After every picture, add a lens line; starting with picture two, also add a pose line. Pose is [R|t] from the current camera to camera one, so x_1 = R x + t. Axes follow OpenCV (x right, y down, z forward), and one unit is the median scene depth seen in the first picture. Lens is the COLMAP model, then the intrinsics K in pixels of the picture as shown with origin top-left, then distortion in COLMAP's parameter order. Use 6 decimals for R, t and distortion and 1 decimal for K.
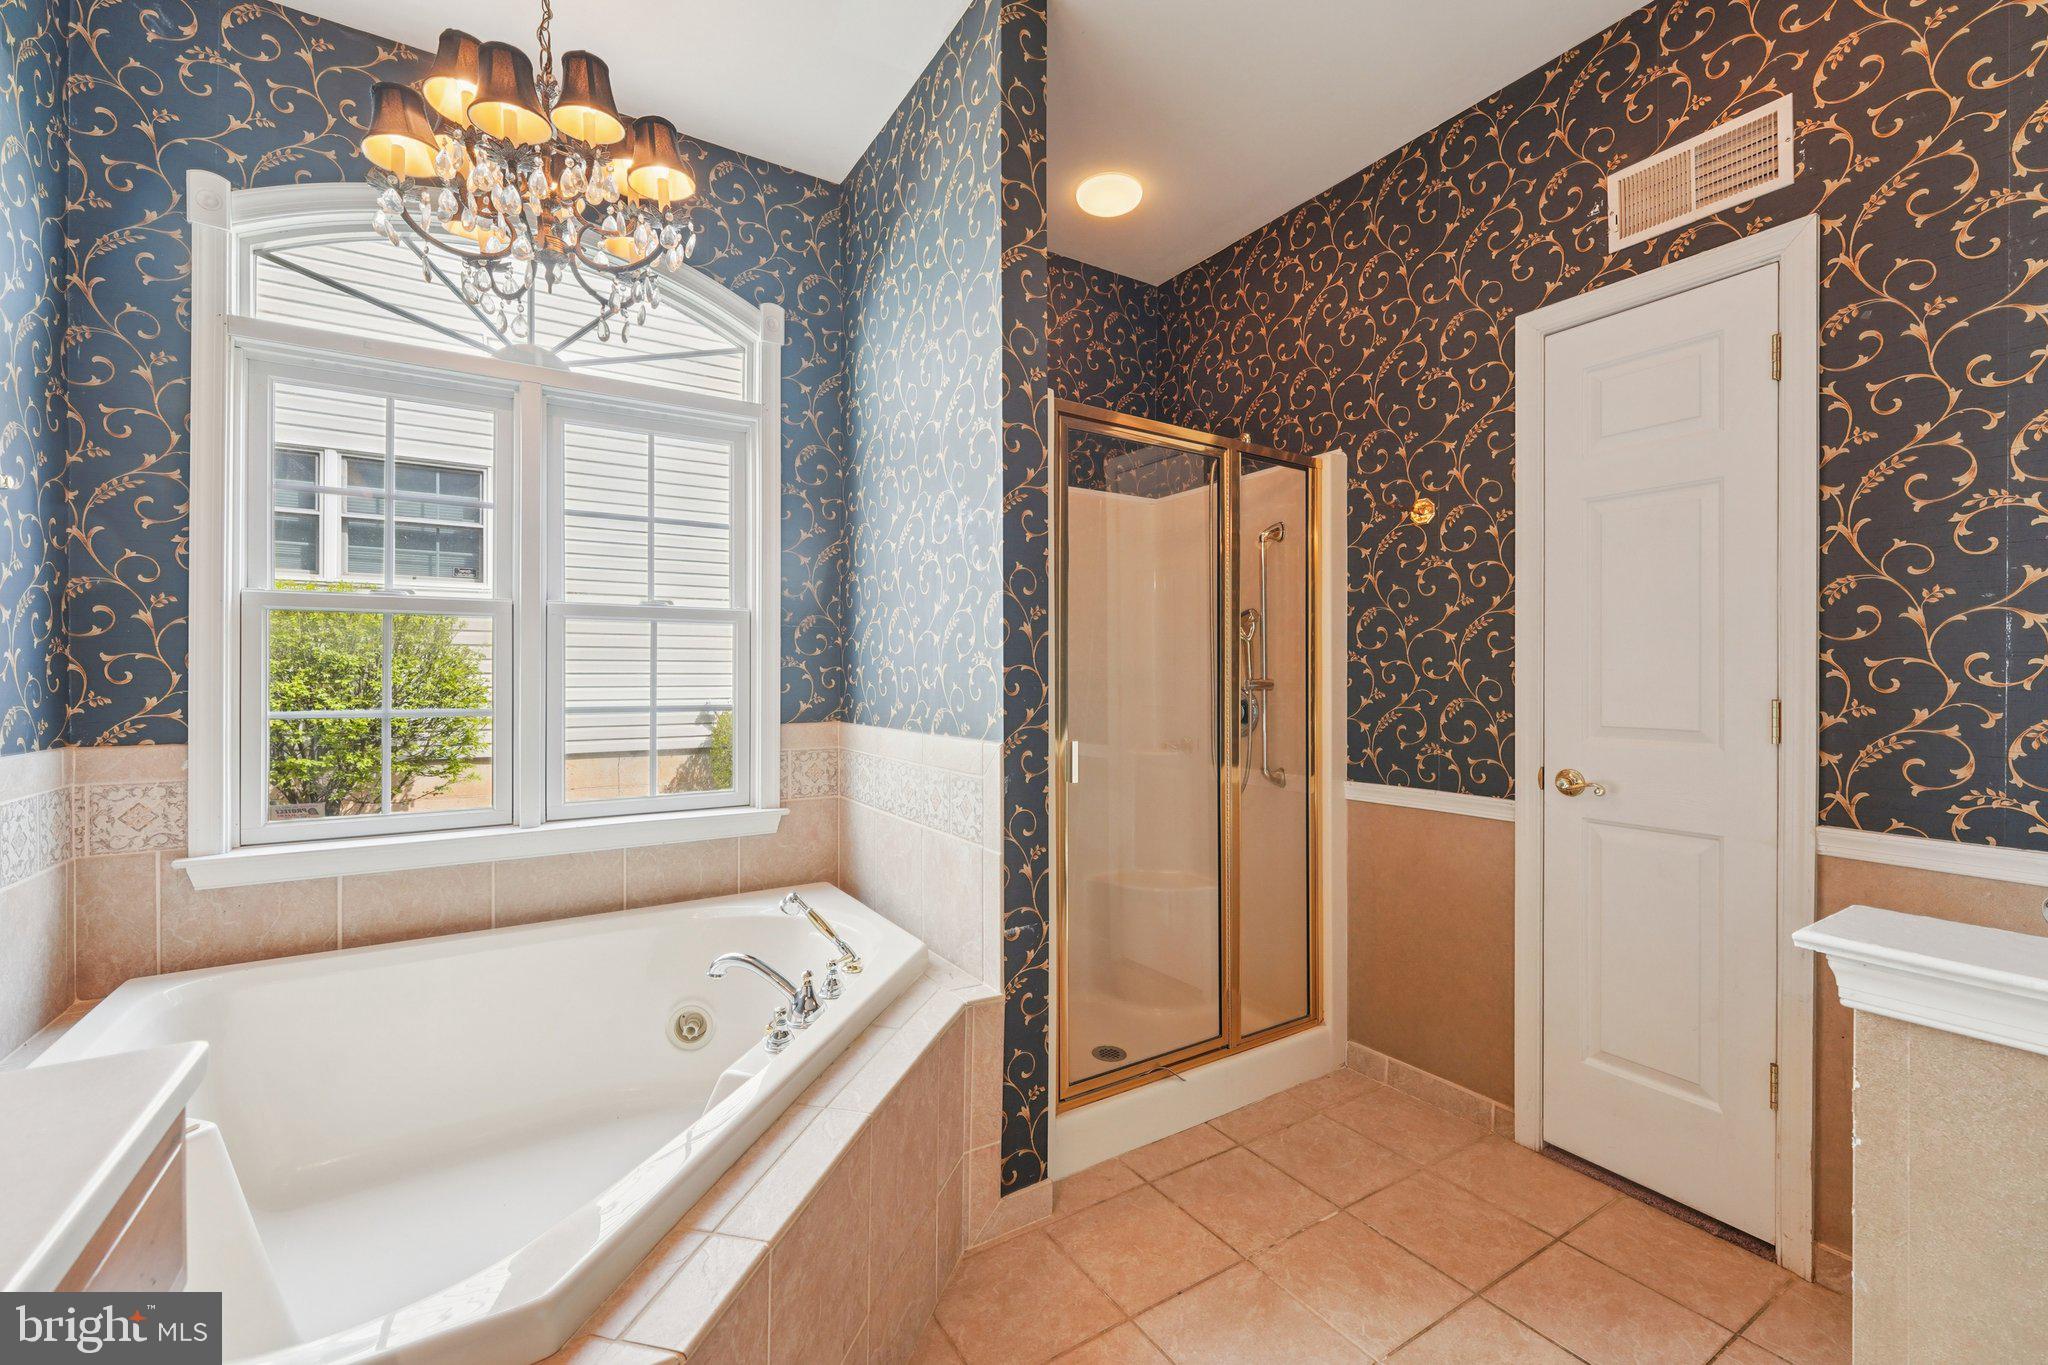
lens RADIAL K [[836.5, 0, 1026.8], [0, 836.5, 670.7], [0, 0, 1]] dist [-0.002401, -0.000325]
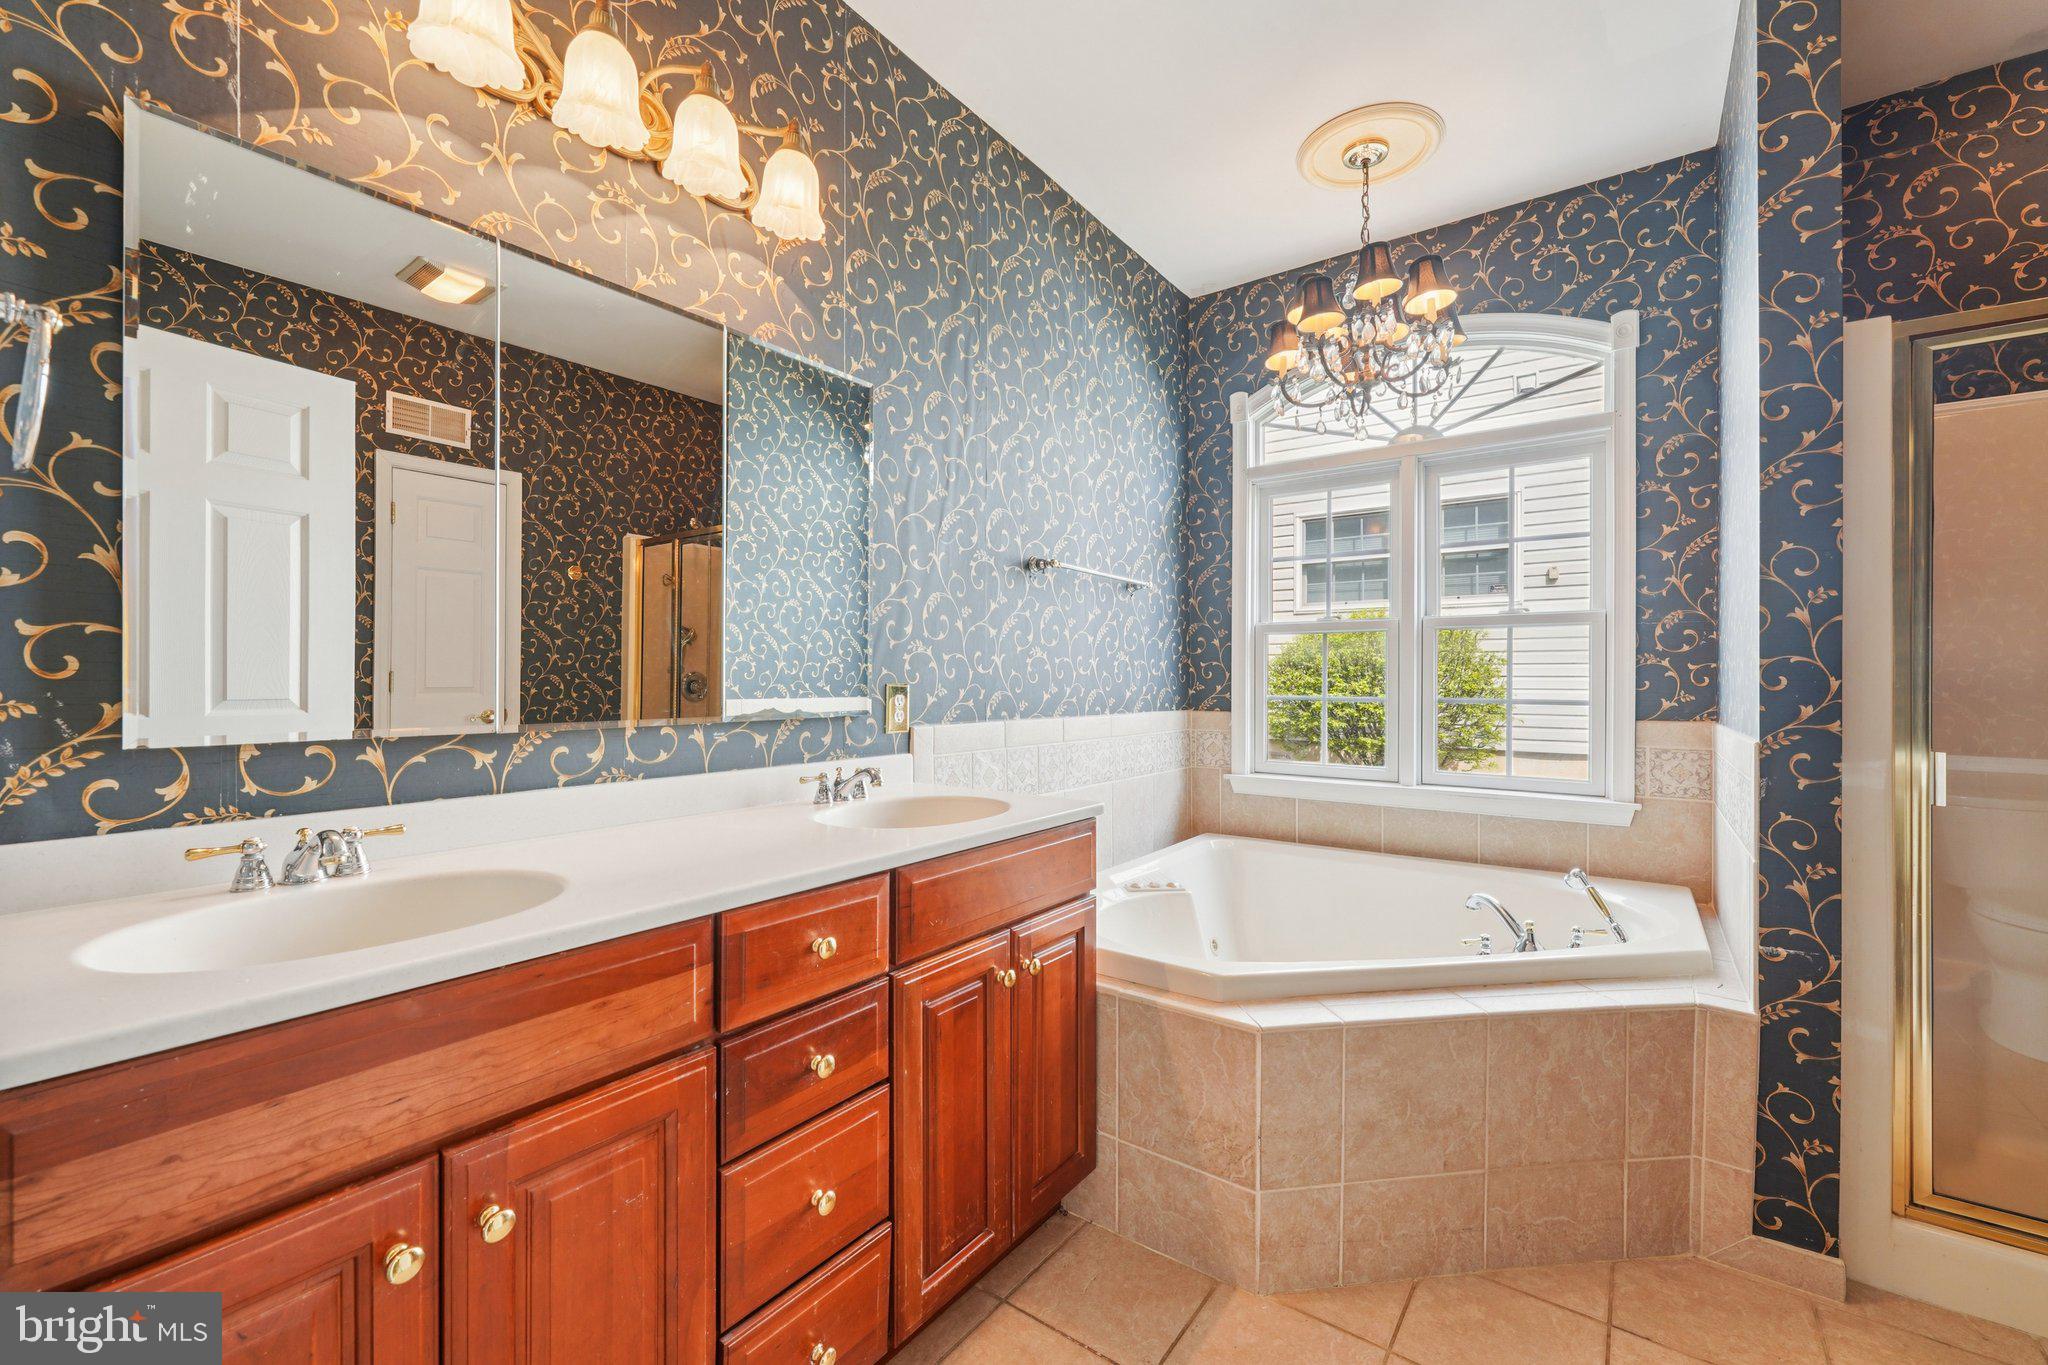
lens RADIAL K [[836.5, 0, 1026.8], [0, 836.5, 670.7], [0, 0, 1]] dist [-0.002401, -0.000325]
pose [[0.367114, -0.009402, -0.930129, 0.511172], [0.002142, 0.999955, -0.009263, 0.014785], [0.930174, 0.001408, 0.367117, -0.080241]]
